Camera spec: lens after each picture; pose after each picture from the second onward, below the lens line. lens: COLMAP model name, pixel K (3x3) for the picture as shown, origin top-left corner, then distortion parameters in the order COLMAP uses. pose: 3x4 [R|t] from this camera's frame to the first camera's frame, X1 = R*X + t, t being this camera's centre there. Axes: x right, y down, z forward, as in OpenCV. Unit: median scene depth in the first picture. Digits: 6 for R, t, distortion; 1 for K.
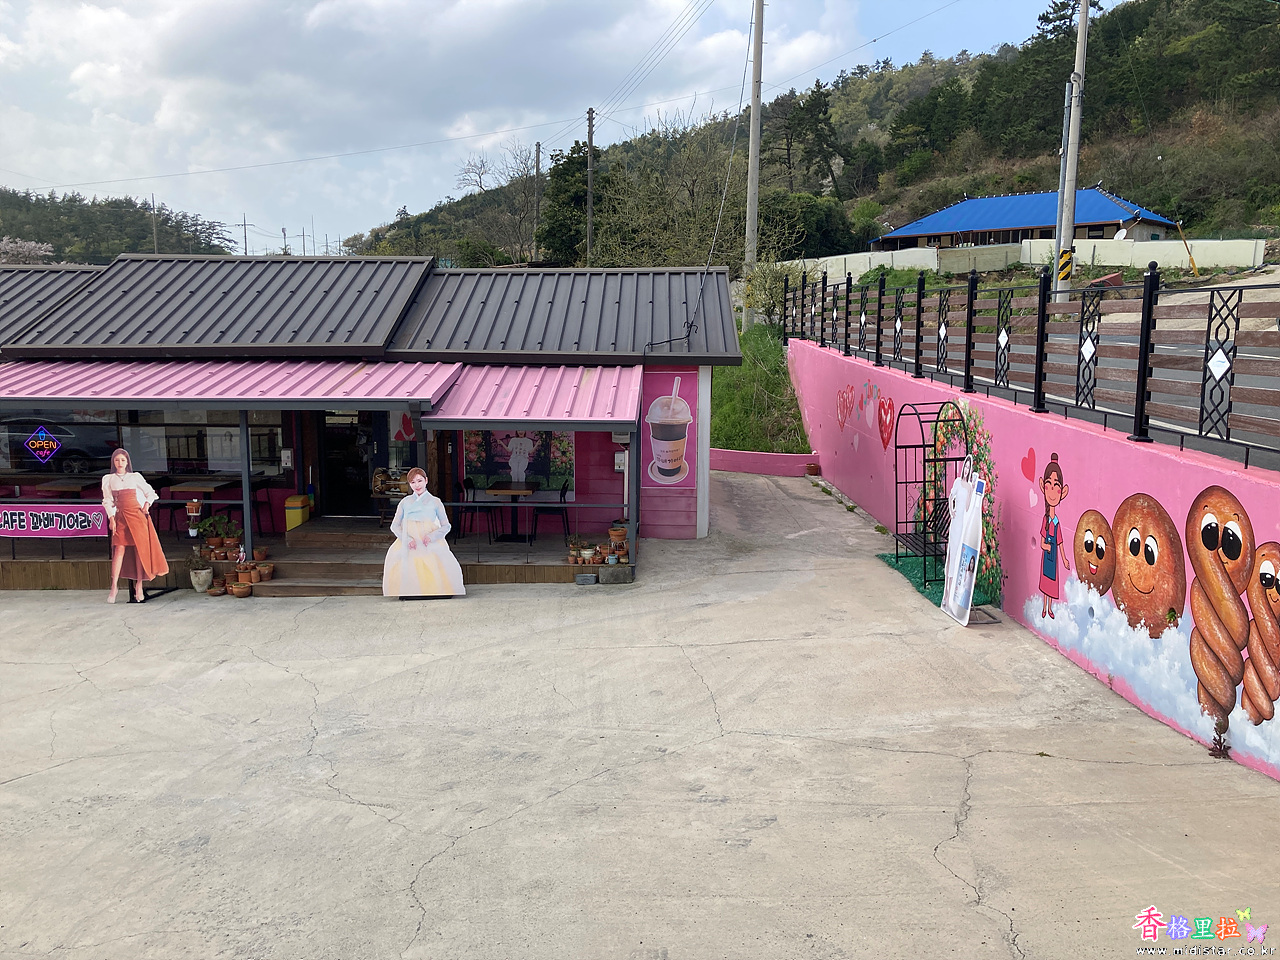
lens RADIAL K [[1037.4, 0, 658.6], [0, 1037.4, 469.0], [0, 0, 1]] dist [0.030373, -0.034176]
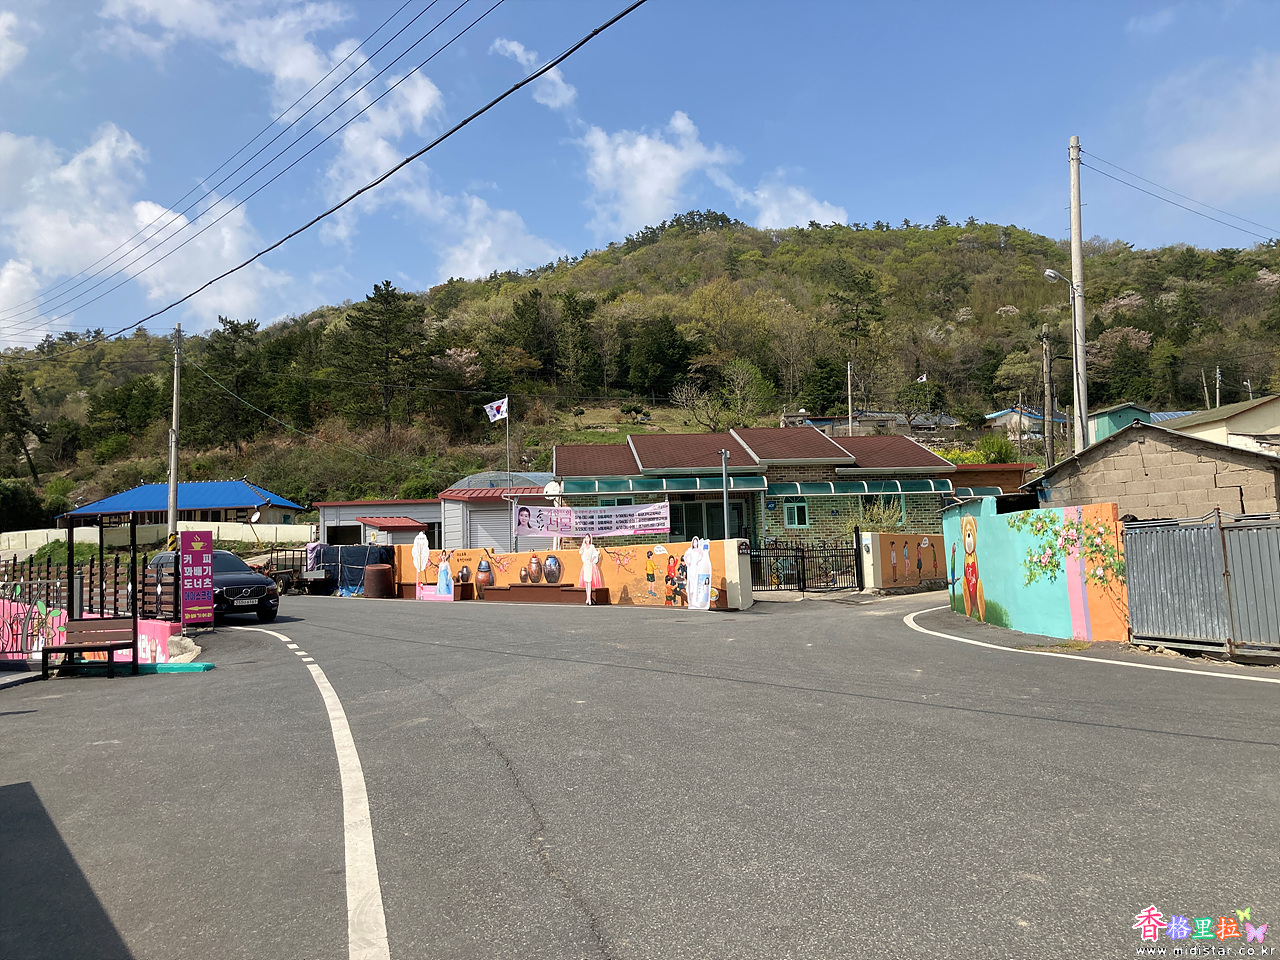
lens RADIAL K [[1037.4, 0, 630.9], [0, 1037.4, 488.4], [0, 0, 1]] dist [0.030373, -0.034176]
pose [[0.781392, 0.025675, 0.623513, -0.113727], [0.118051, 0.975031, -0.188093, 0.216914], [-0.612773, 0.220581, 0.758850, -1.352343]]
